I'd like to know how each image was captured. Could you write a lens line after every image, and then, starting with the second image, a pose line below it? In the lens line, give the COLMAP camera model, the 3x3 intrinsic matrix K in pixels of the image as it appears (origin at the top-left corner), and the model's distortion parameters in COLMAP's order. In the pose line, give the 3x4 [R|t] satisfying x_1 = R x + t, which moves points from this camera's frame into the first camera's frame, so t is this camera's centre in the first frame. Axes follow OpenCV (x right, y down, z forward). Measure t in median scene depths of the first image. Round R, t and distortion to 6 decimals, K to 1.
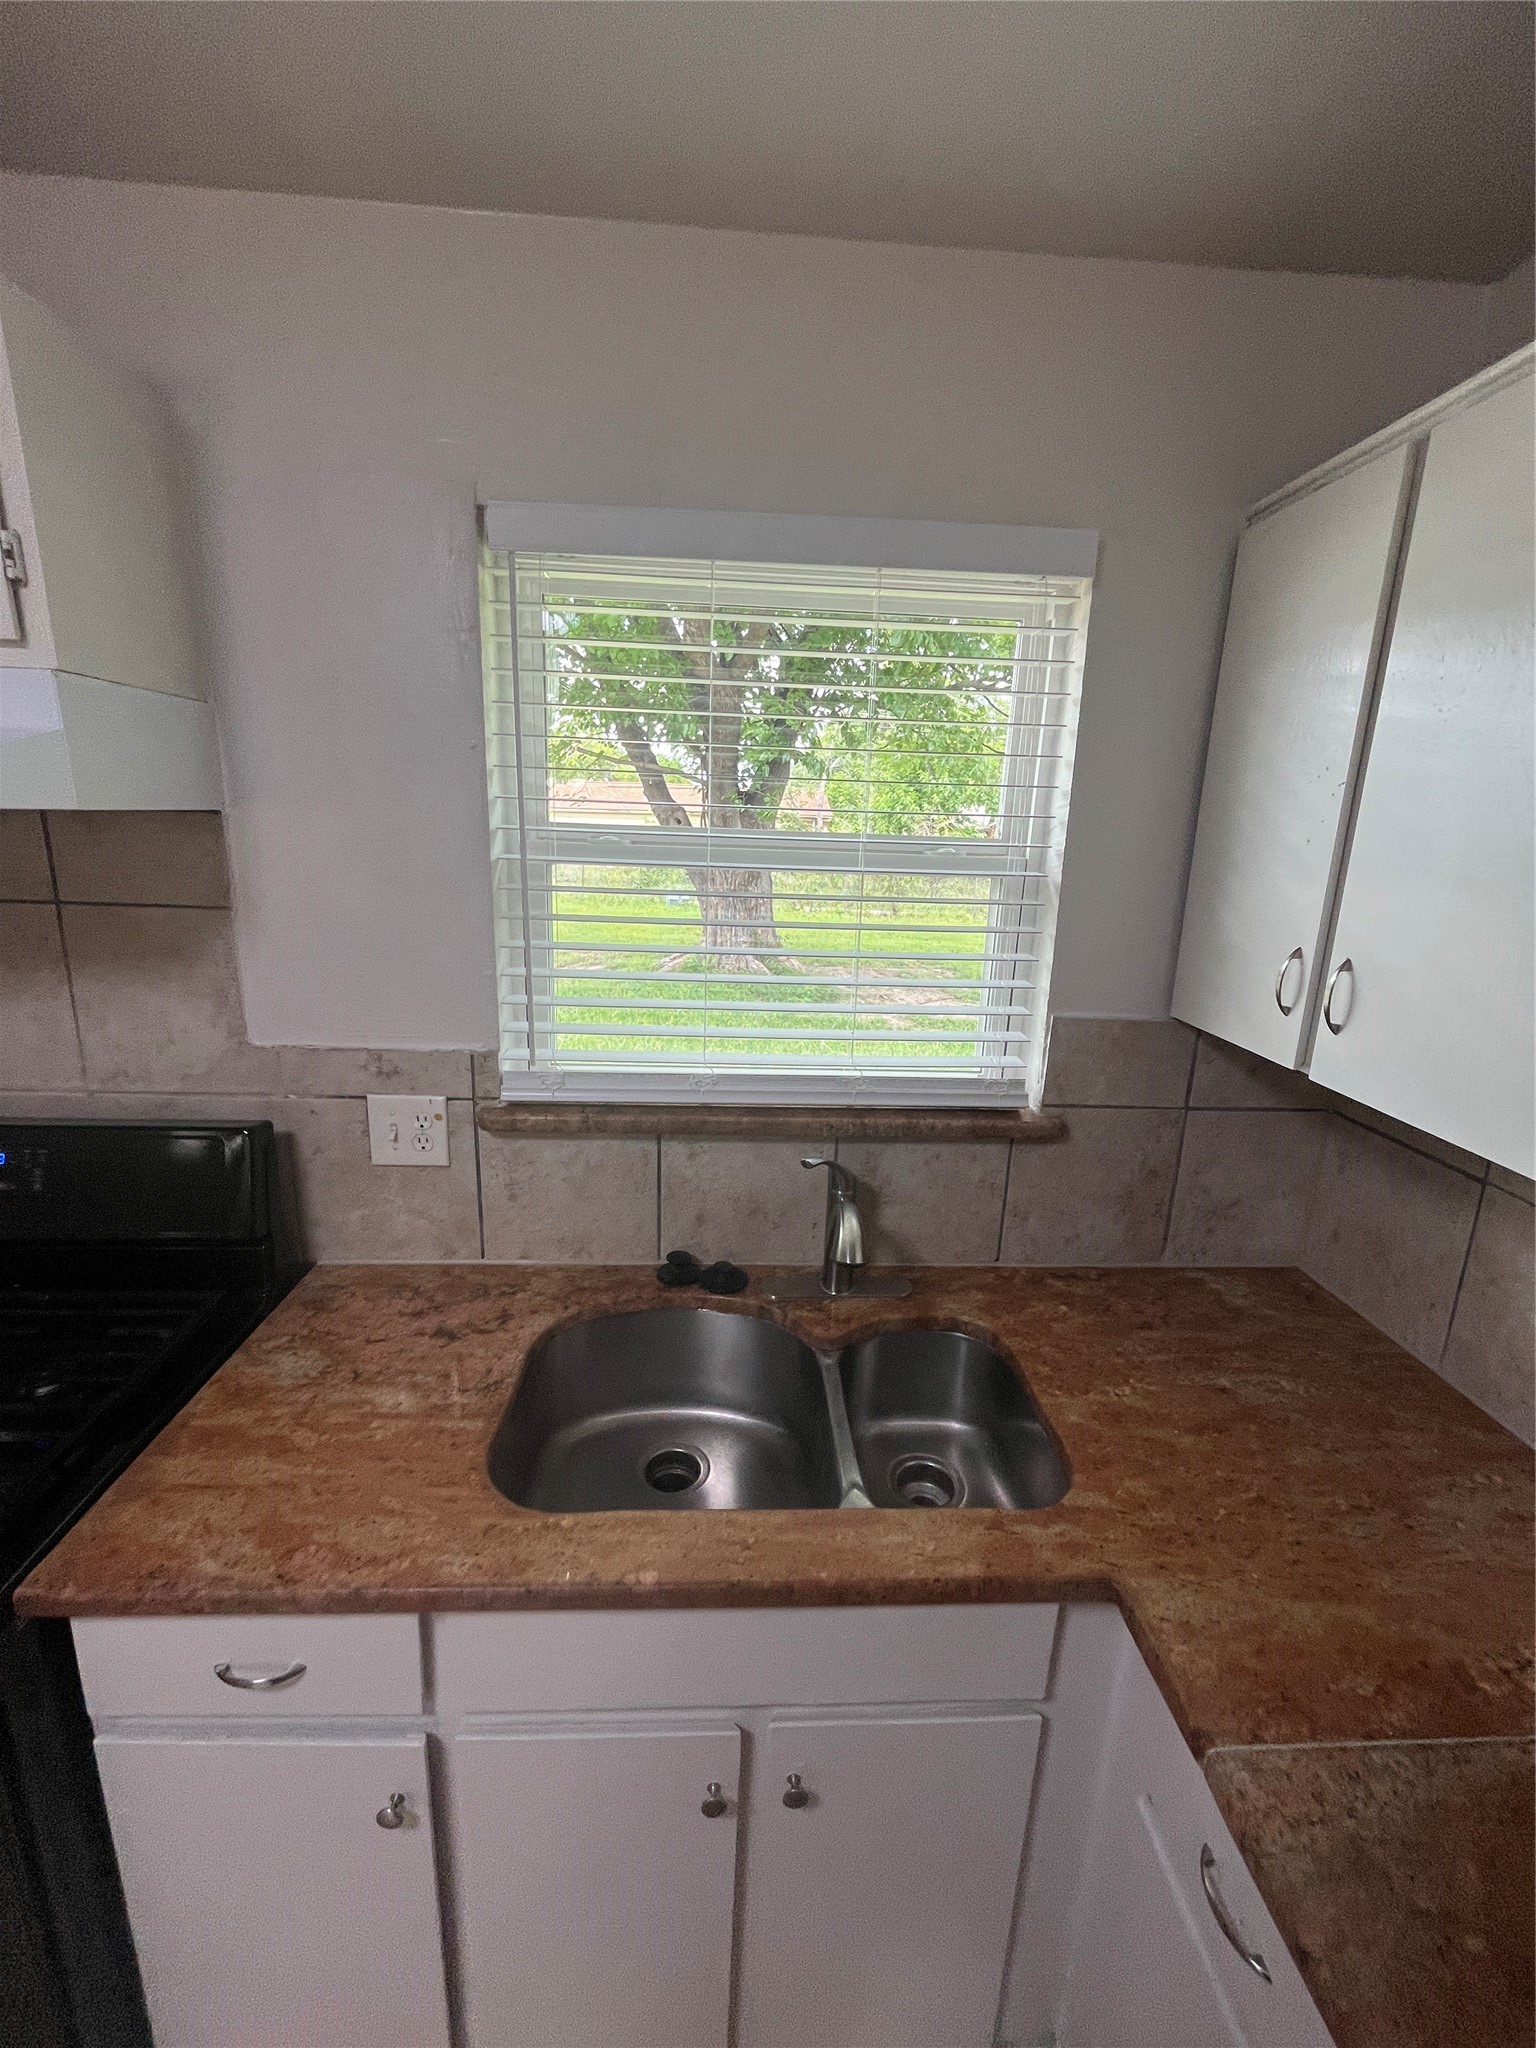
lens RADIAL K [[830.4, 0, 767.1], [0, 830.4, 1024.8], [0, 0, 1]] dist [-0.003002, -0.000479]
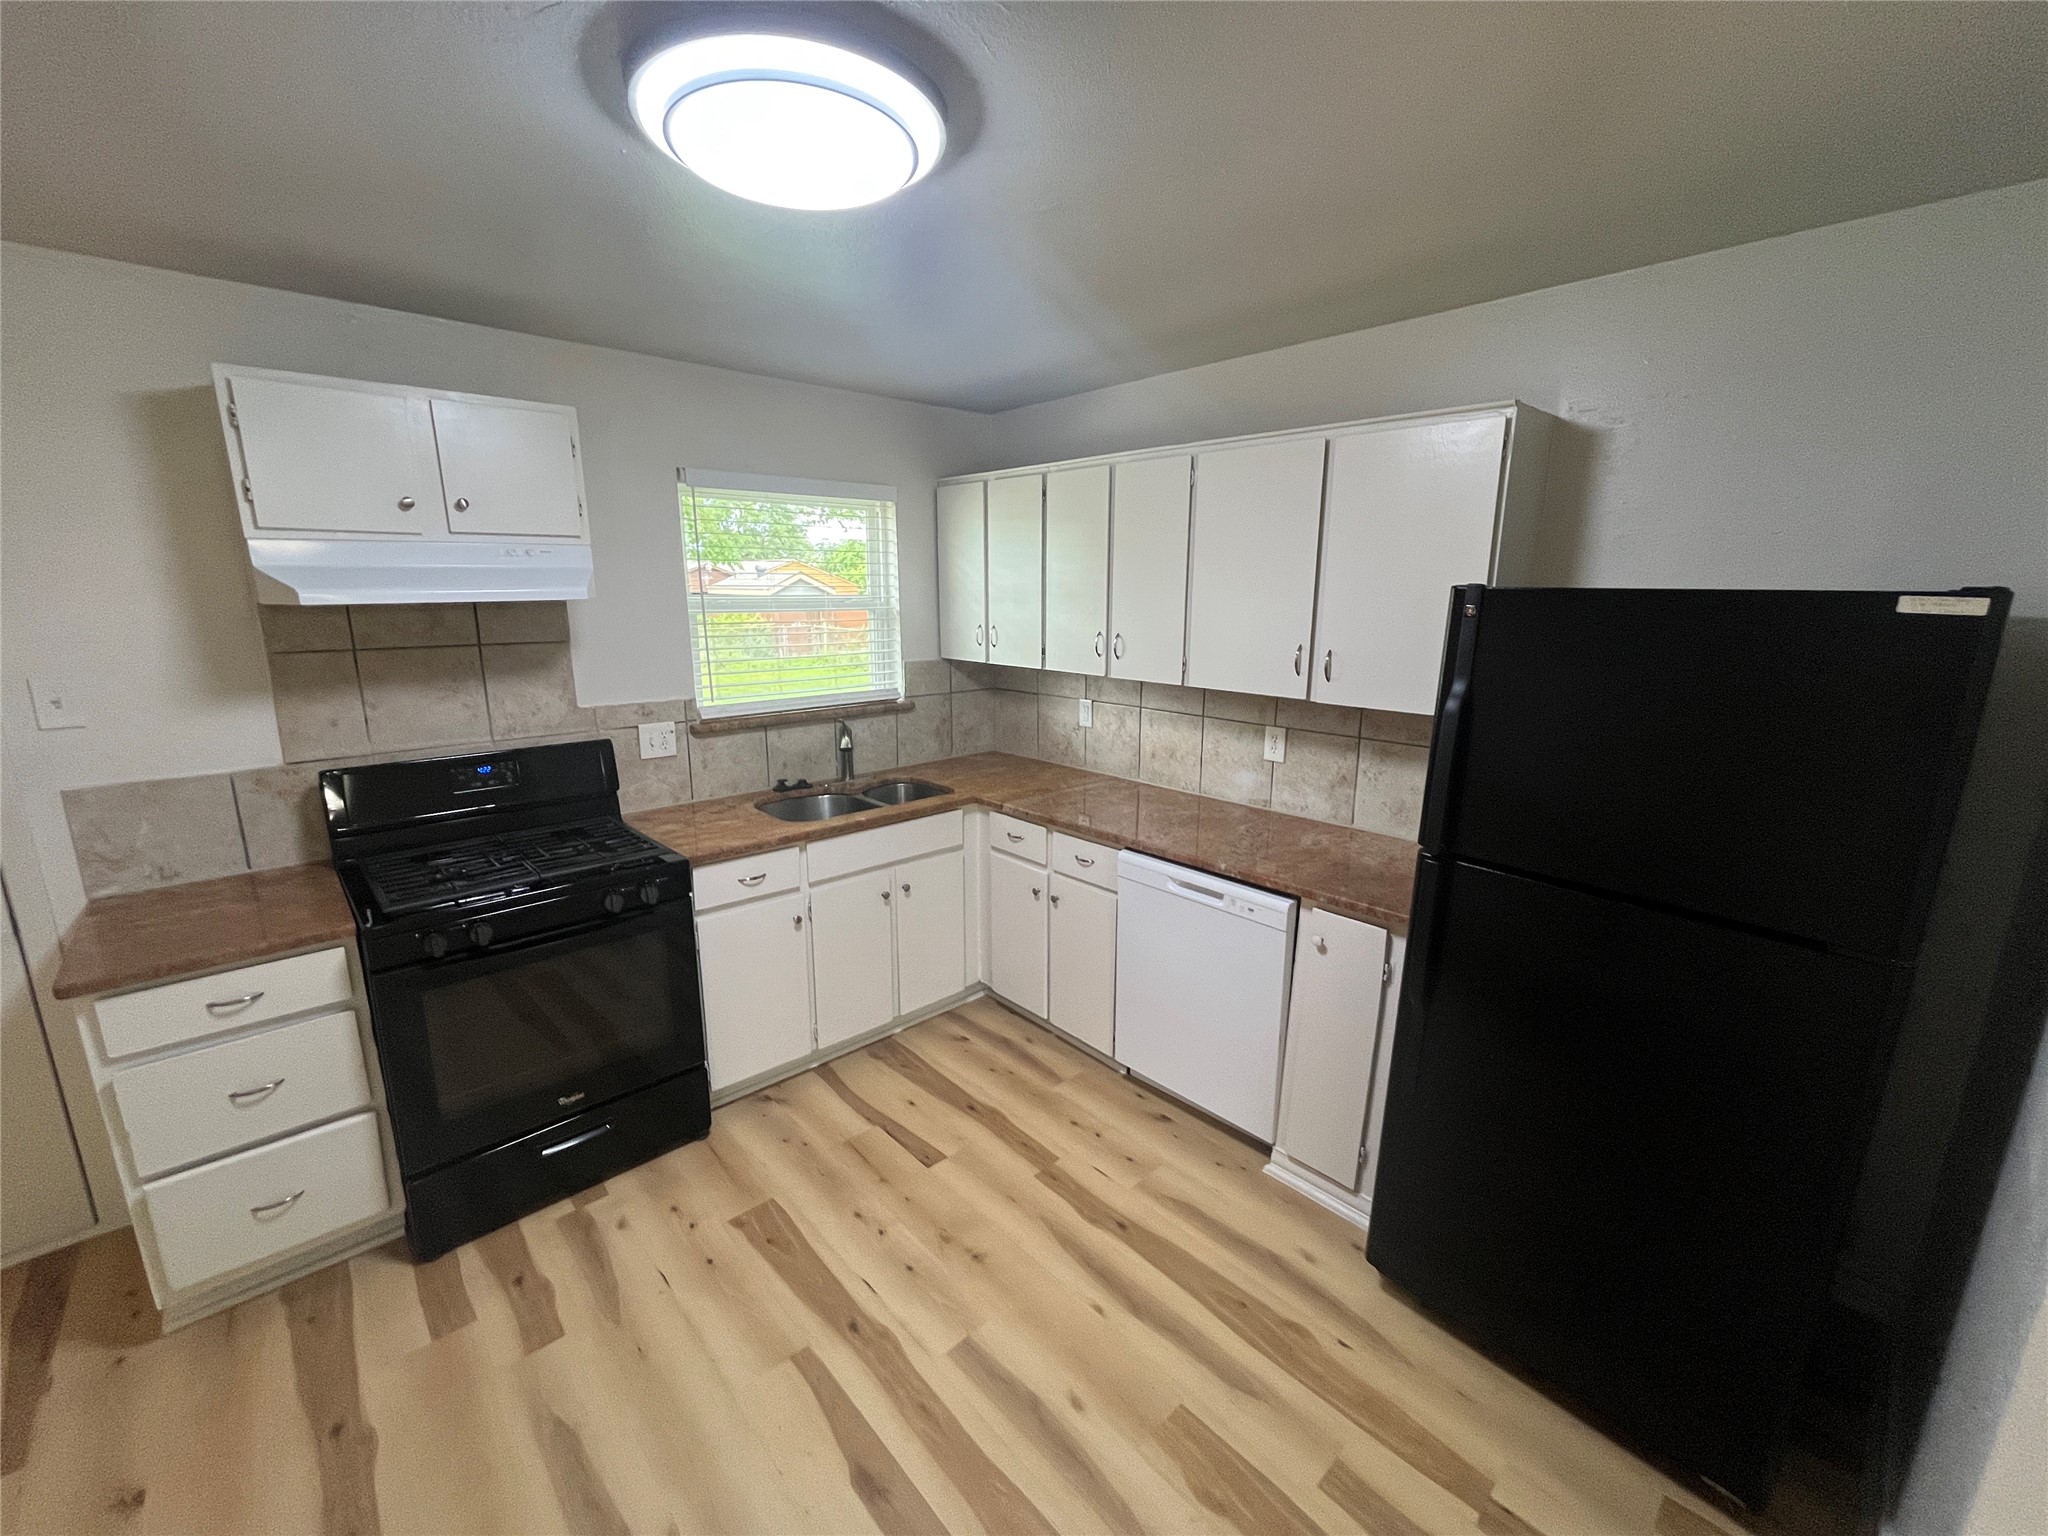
lens RADIAL K [[830.4, 0, 1023.7], [0, 830.4, 772.4], [0, 0, 1]] dist [-0.003002, -0.000479]
pose [[0.770254, -0.173387, 0.613714, -1.045413], [0.178952, 0.982431, 0.052959, 0.266717], [-0.612115, 0.069034, 0.787750, -1.284151]]
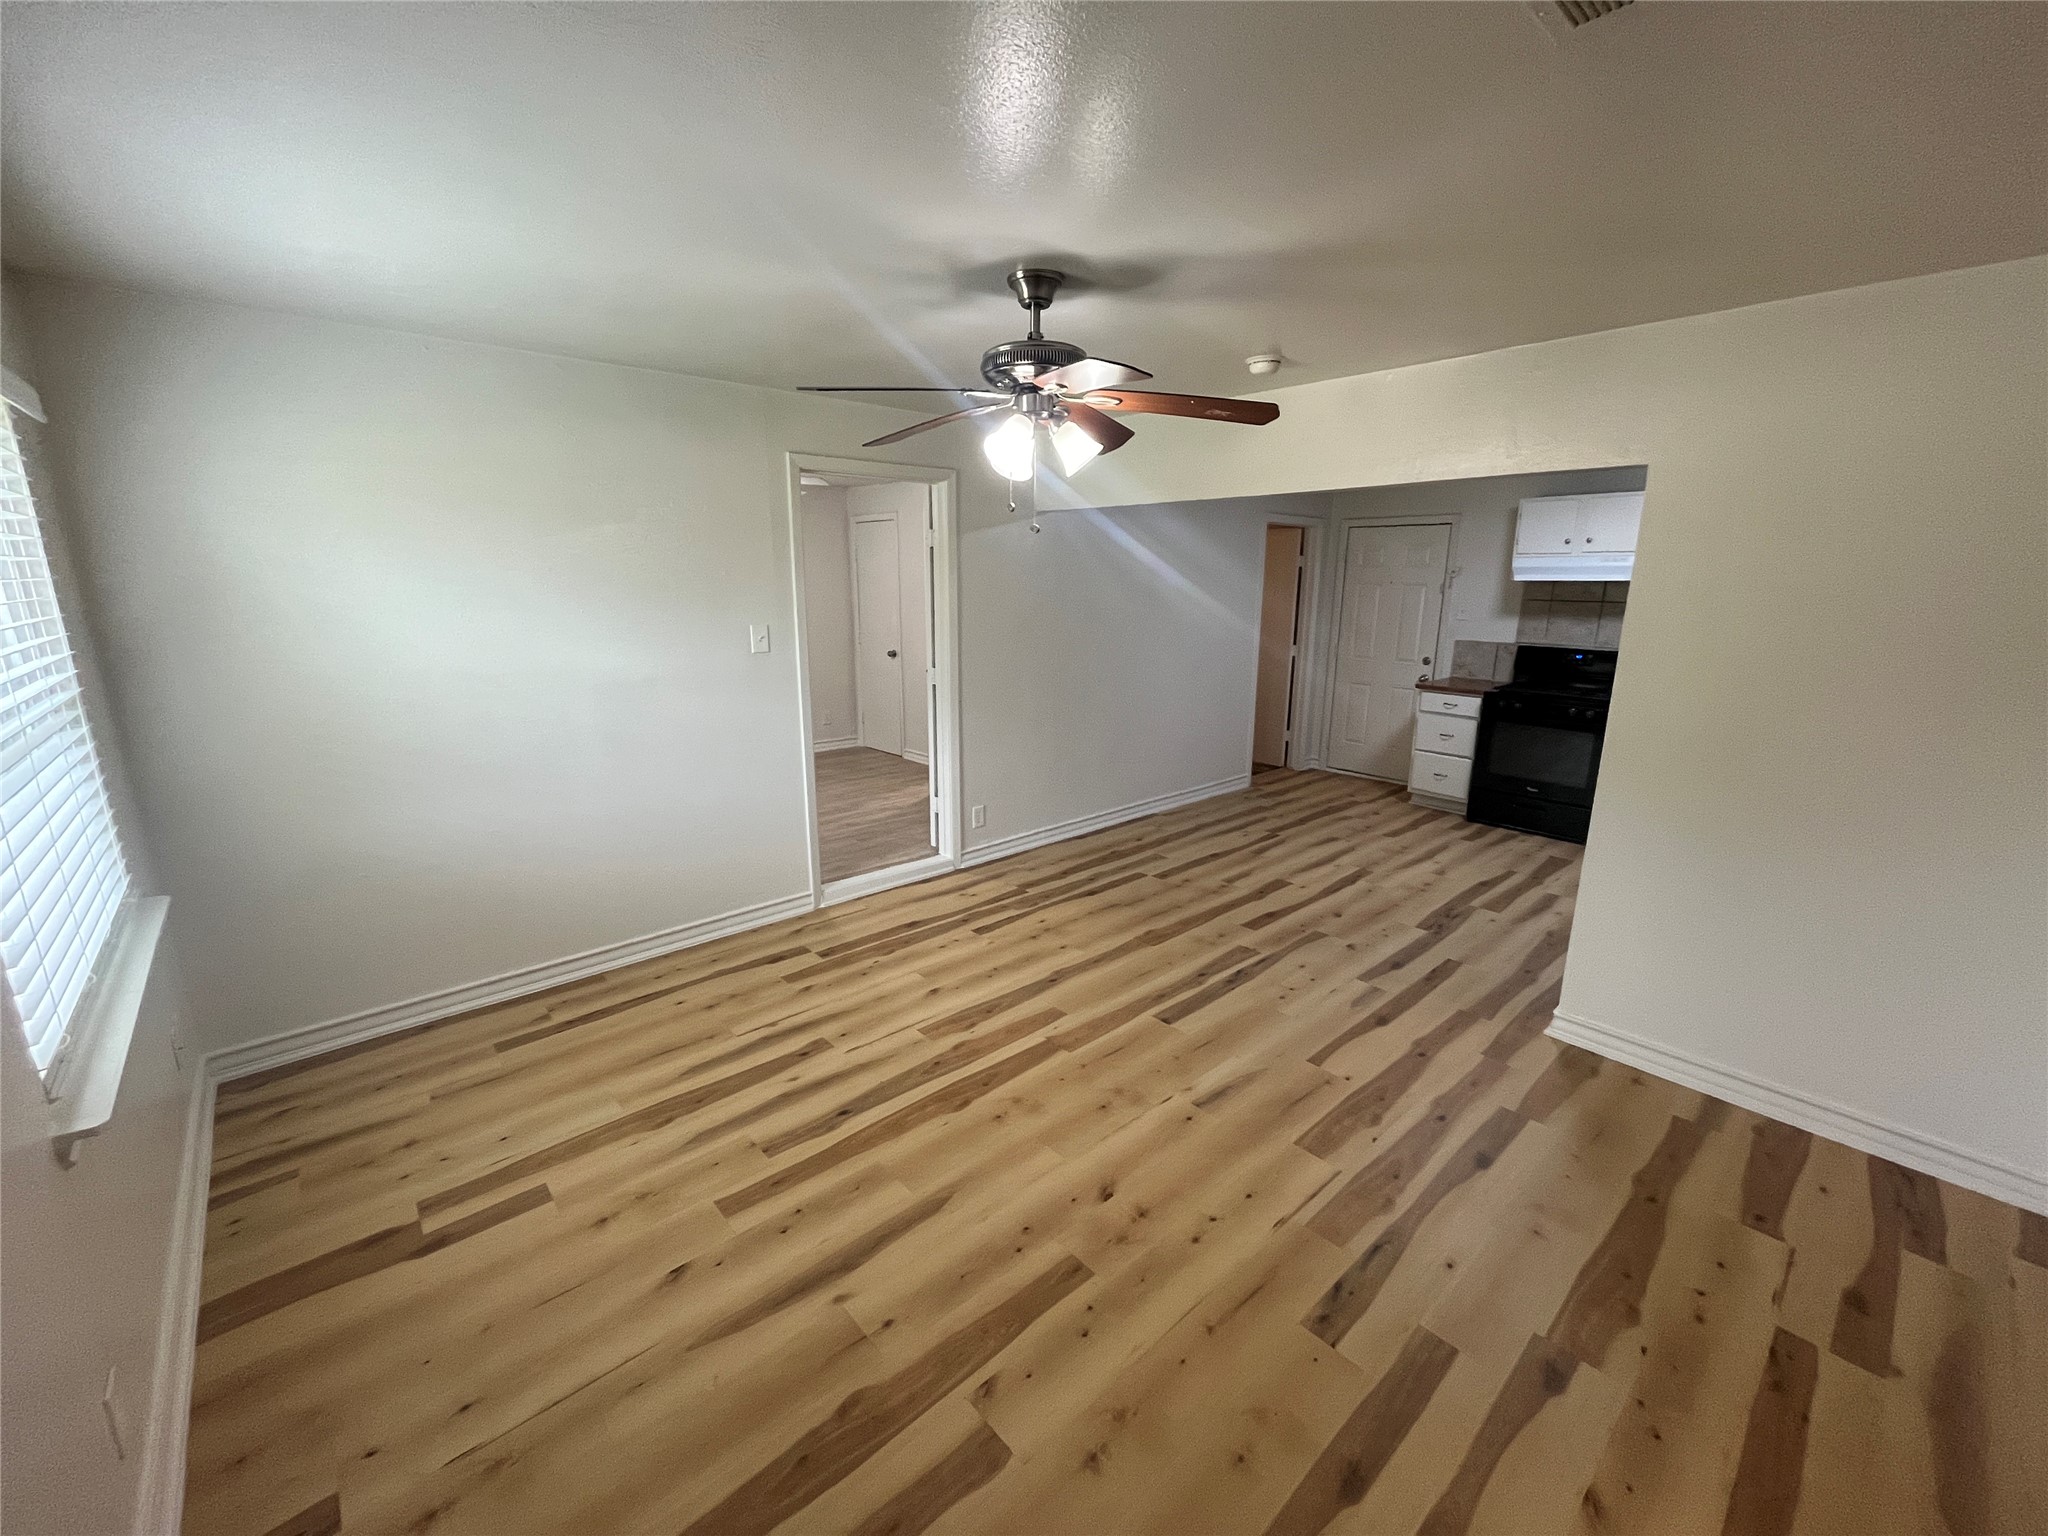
lens RADIAL K [[830.4, 0, 1020.8], [0, 830.4, 775.5], [0, 0, 1]] dist [-0.003002, -0.000479]
pose [[0.626852, 0.152262, -0.764116, 0.672711], [-0.169738, 0.983851, 0.056801, 0.967966], [0.760425, 0.094094, 0.642573, -3.834590]]
